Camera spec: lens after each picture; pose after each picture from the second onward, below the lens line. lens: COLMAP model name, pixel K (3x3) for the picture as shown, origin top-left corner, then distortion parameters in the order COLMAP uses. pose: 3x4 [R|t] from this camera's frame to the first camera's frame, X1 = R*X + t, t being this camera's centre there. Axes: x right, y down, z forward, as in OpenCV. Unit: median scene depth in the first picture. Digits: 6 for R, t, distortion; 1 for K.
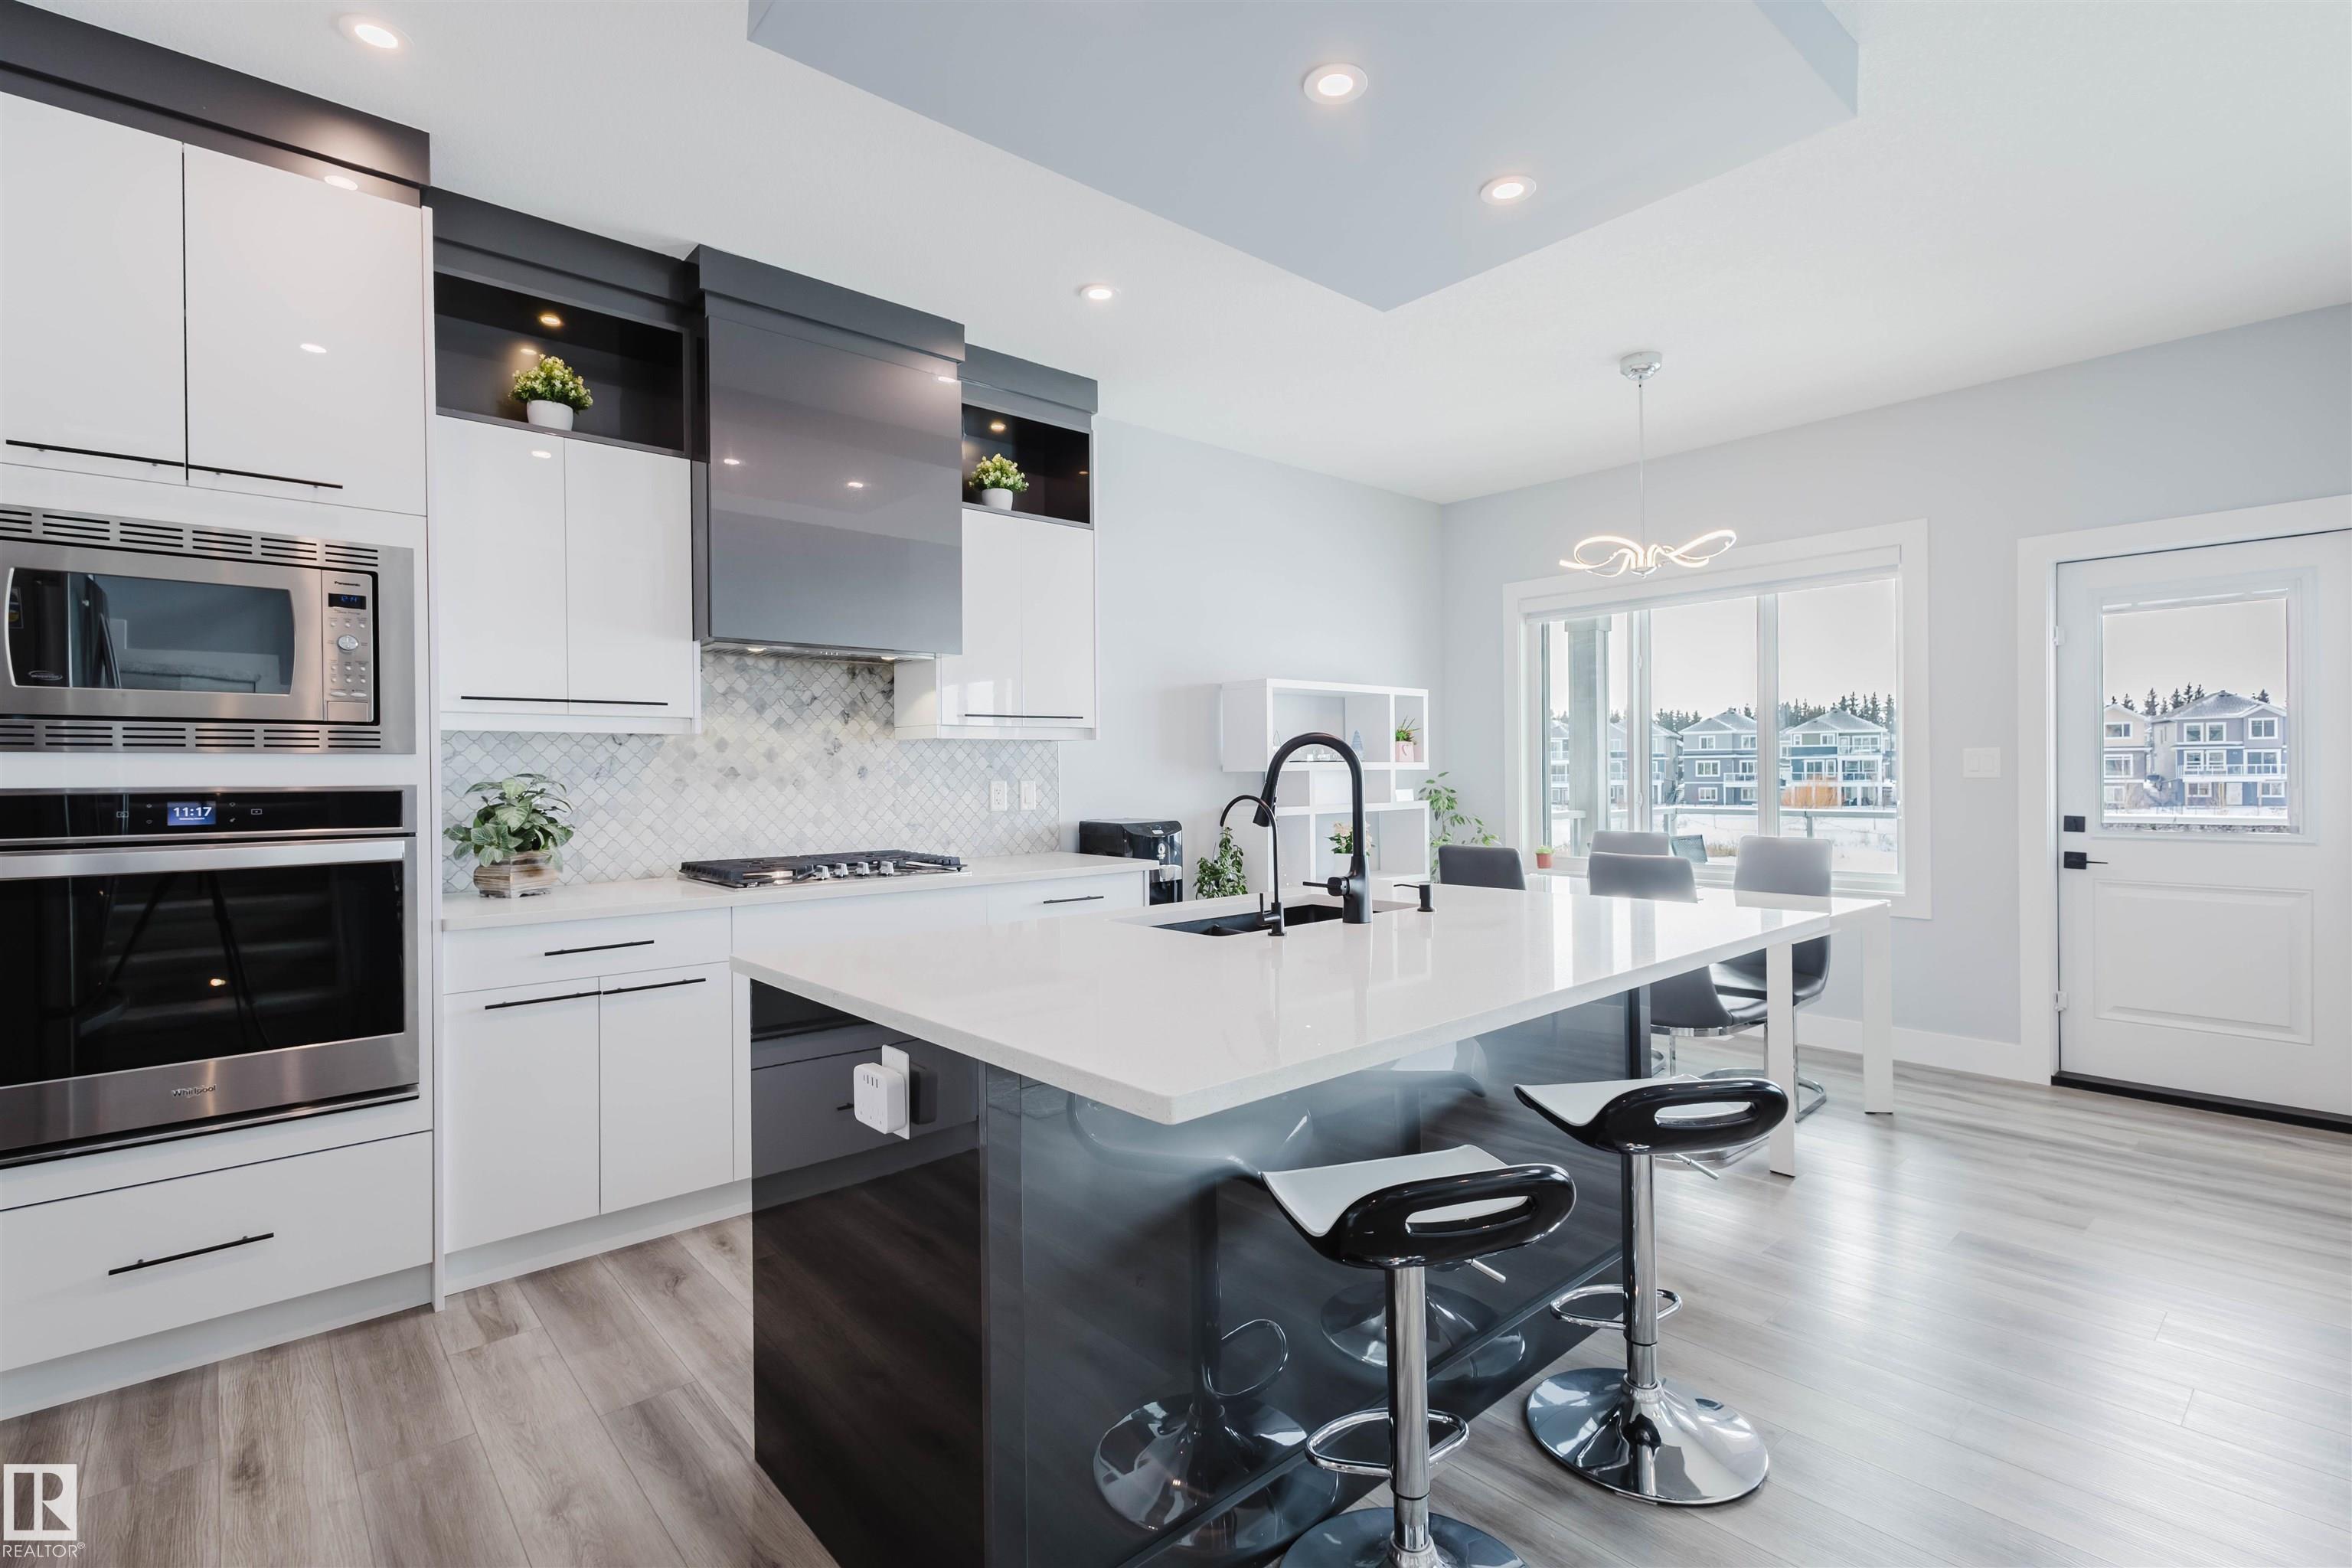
lens RADIAL K [[1077.7, 0, 1176.7], [0, 1077.7, 777.6], [0, 0, 1]] dist [0.017470, -0.006174]
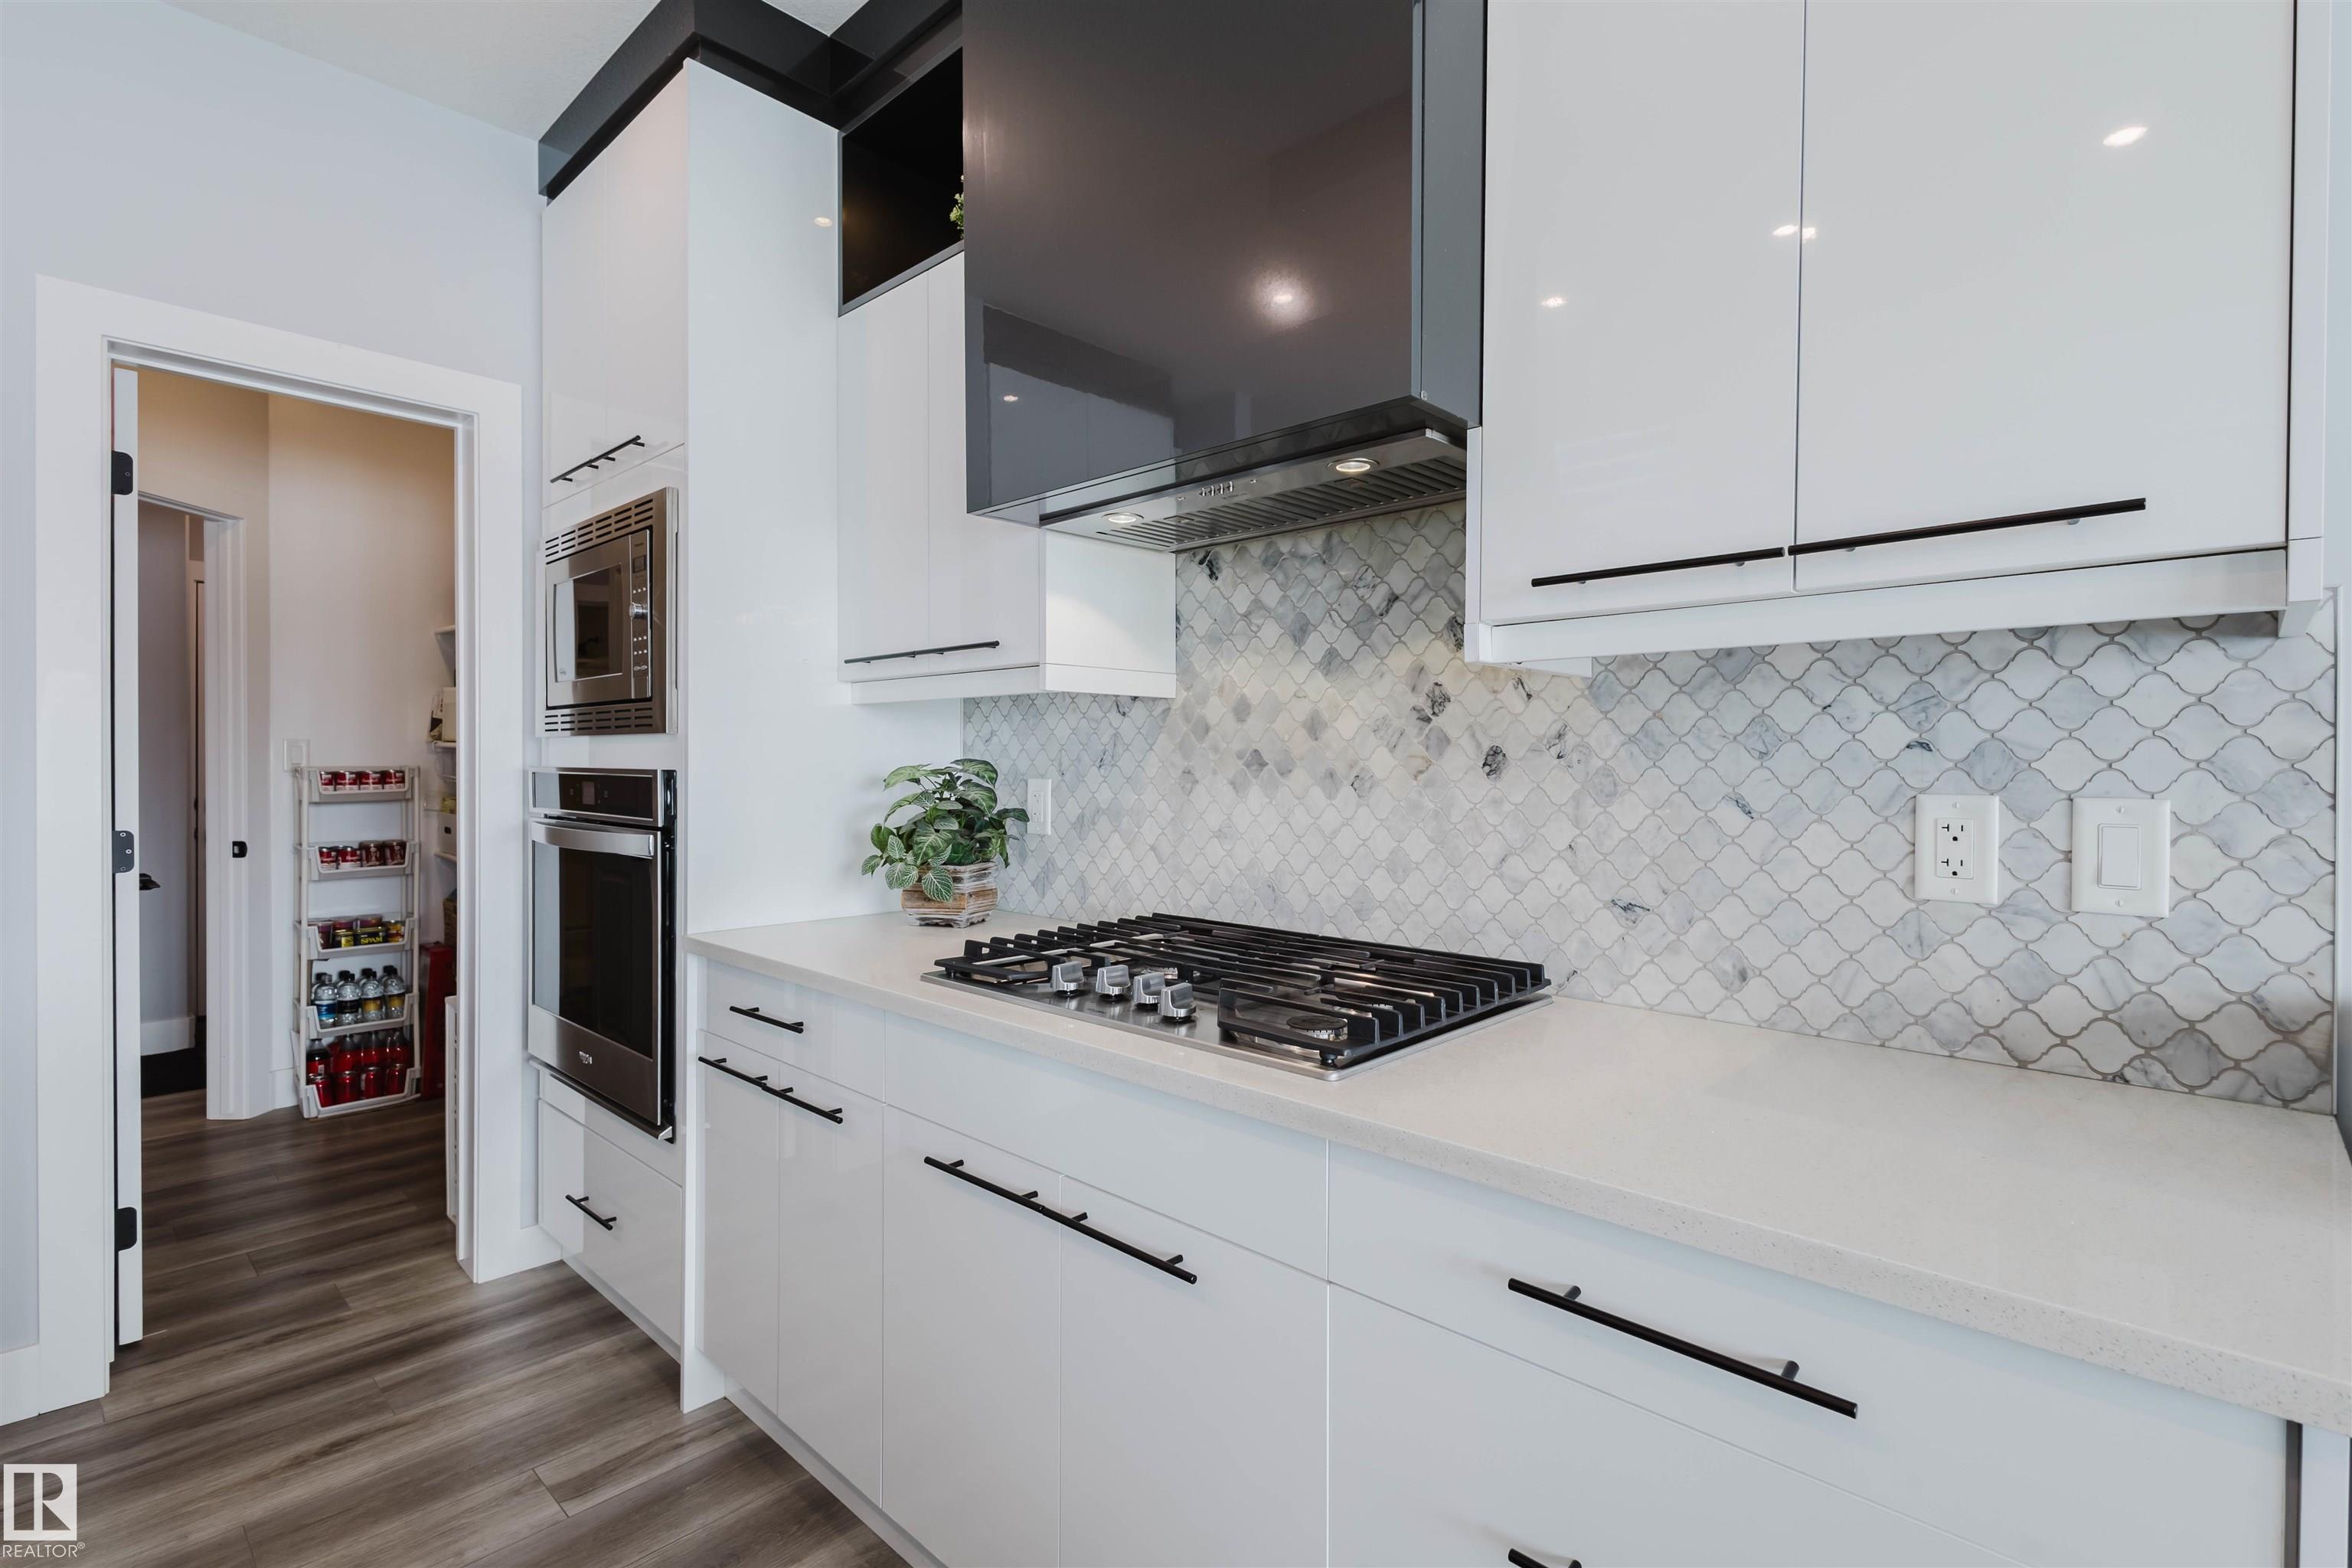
lens RADIAL K [[1077.7, 0, 1176.7], [0, 1077.7, 777.6], [0, 0, 1]] dist [0.017470, -0.006174]
pose [[0.102953, 0.019792, -0.994489, 0.116040], [-0.011967, 0.999754, 0.018658, -0.005326], [0.994614, 0.009980, 0.103164, 0.900291]]
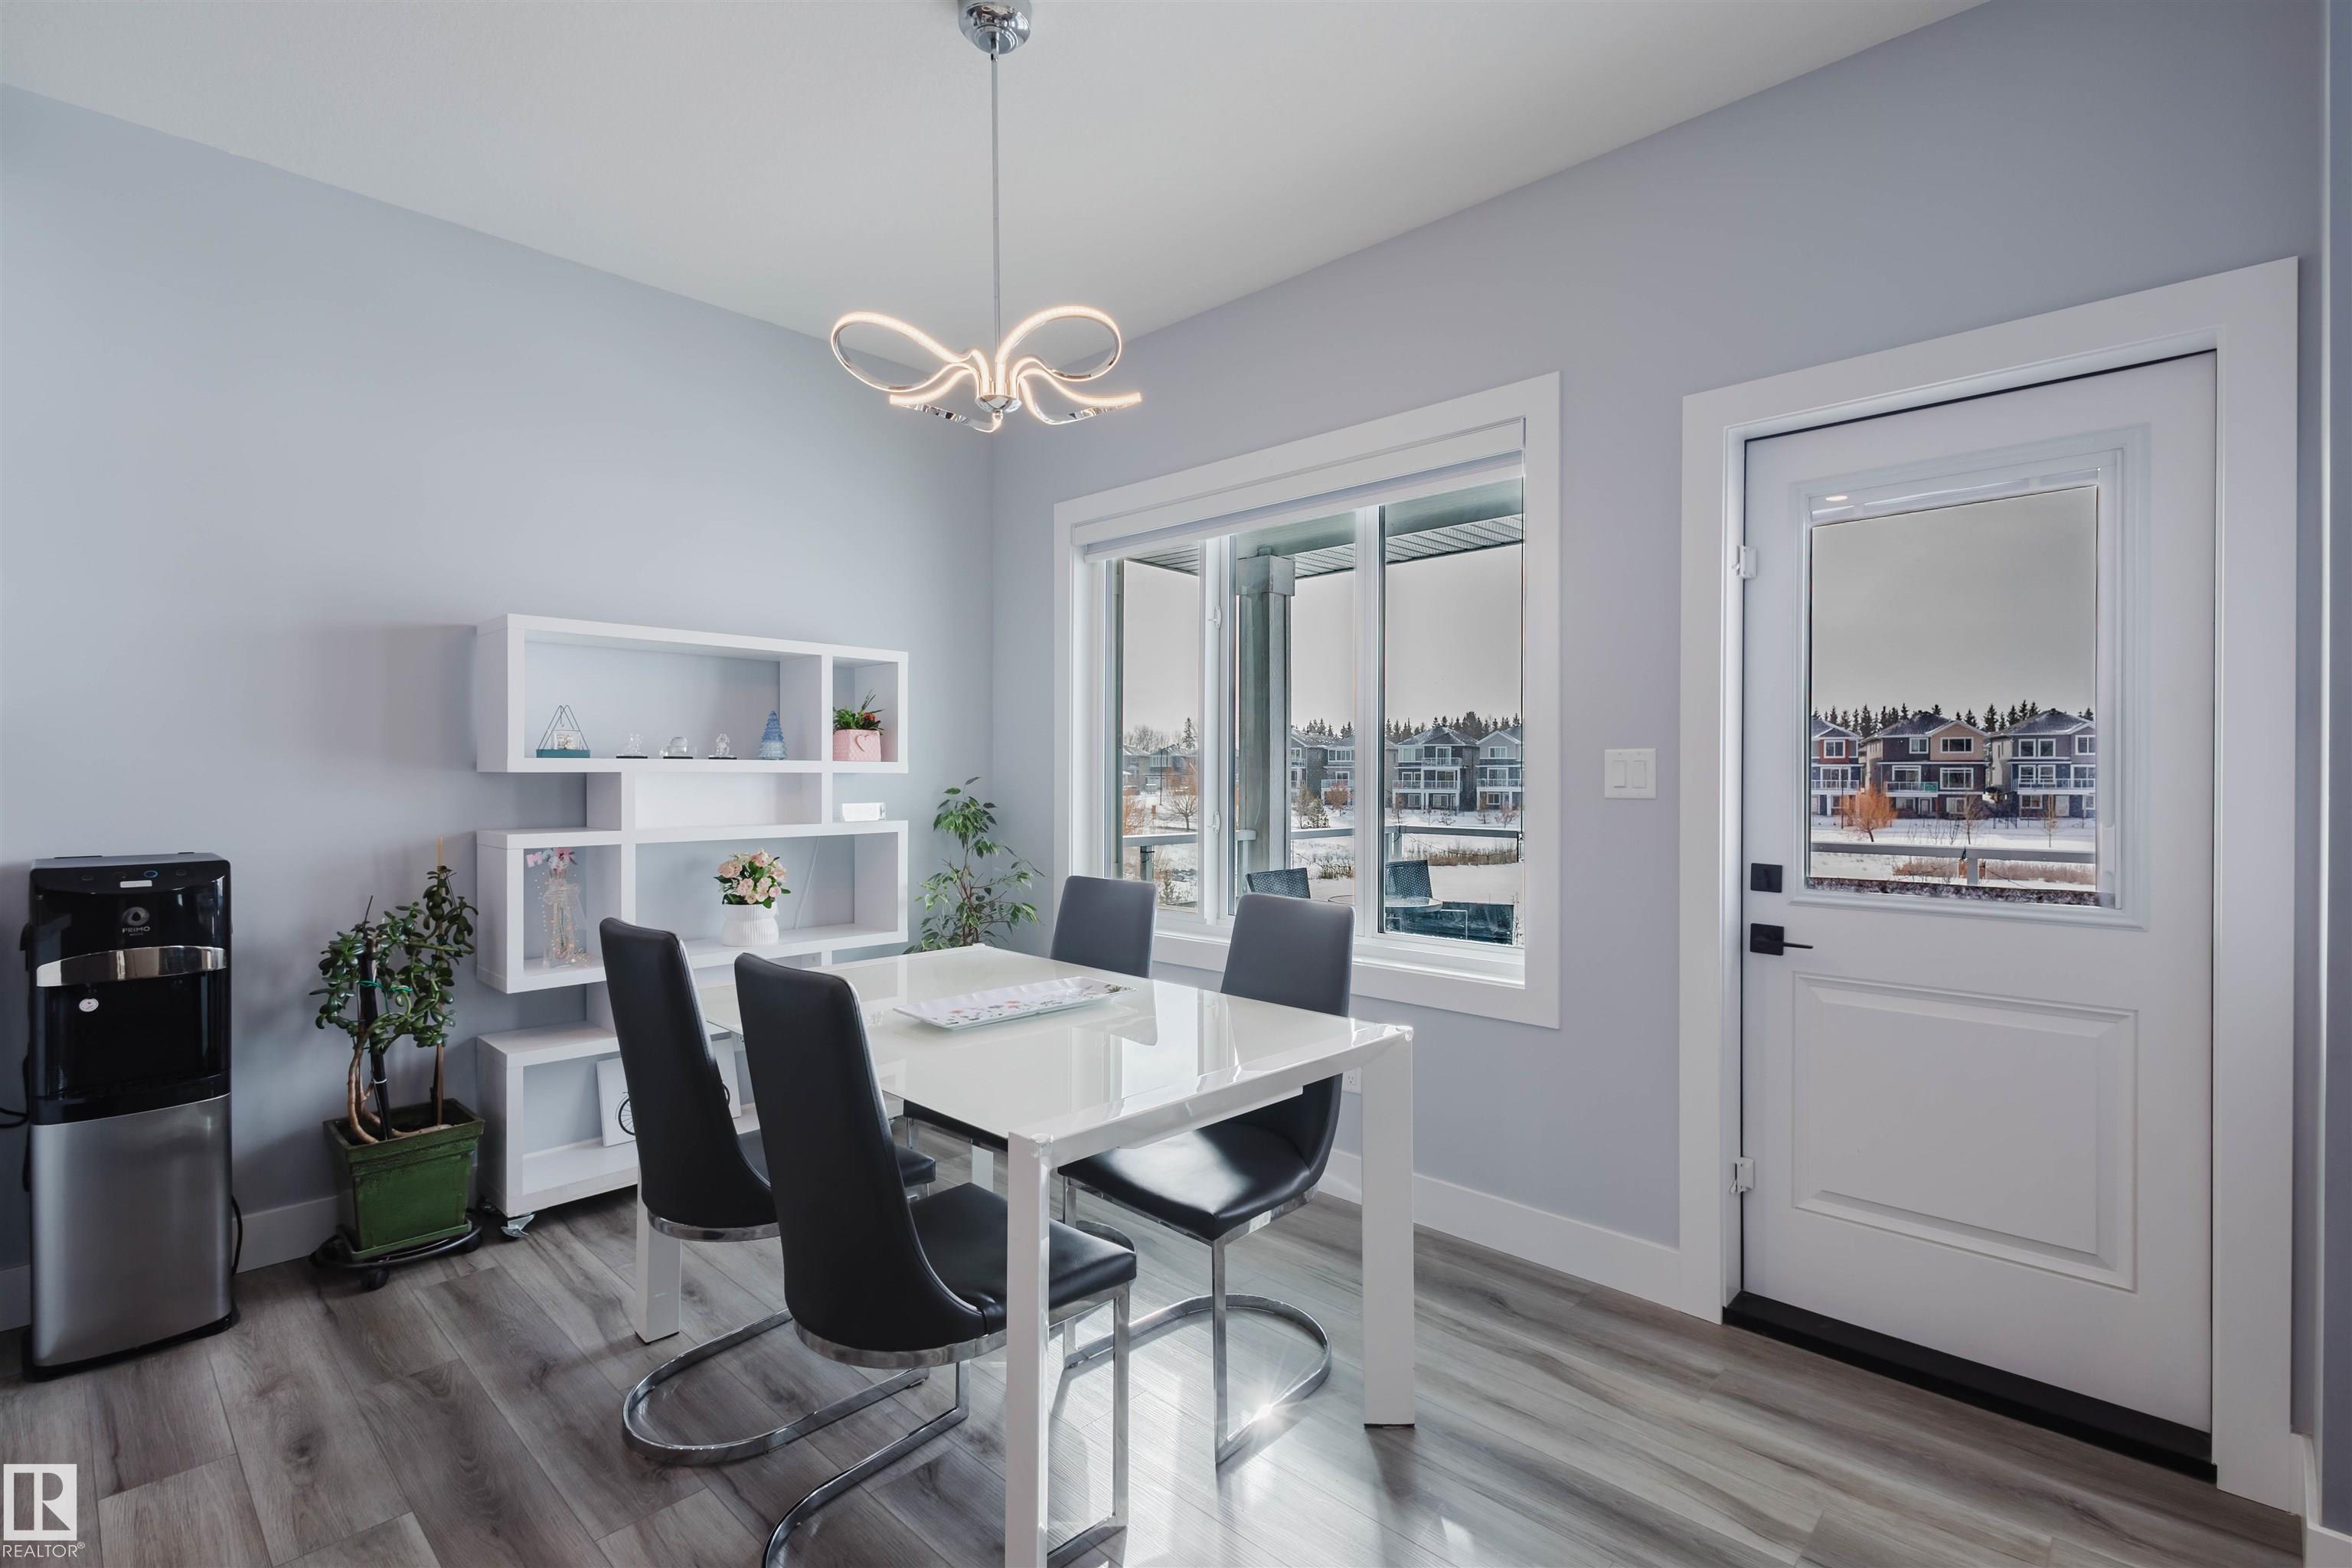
lens RADIAL K [[1077.7, 0, 1176.7], [0, 1077.7, 777.6], [0, 0, 1]] dist [0.017470, -0.006174]
pose [[0.996214, 0.011871, 0.086122, 0.021050], [-0.011714, 0.999929, -0.002330, -0.000324], [-0.086144, 0.001312, 0.996282, 0.020364]]
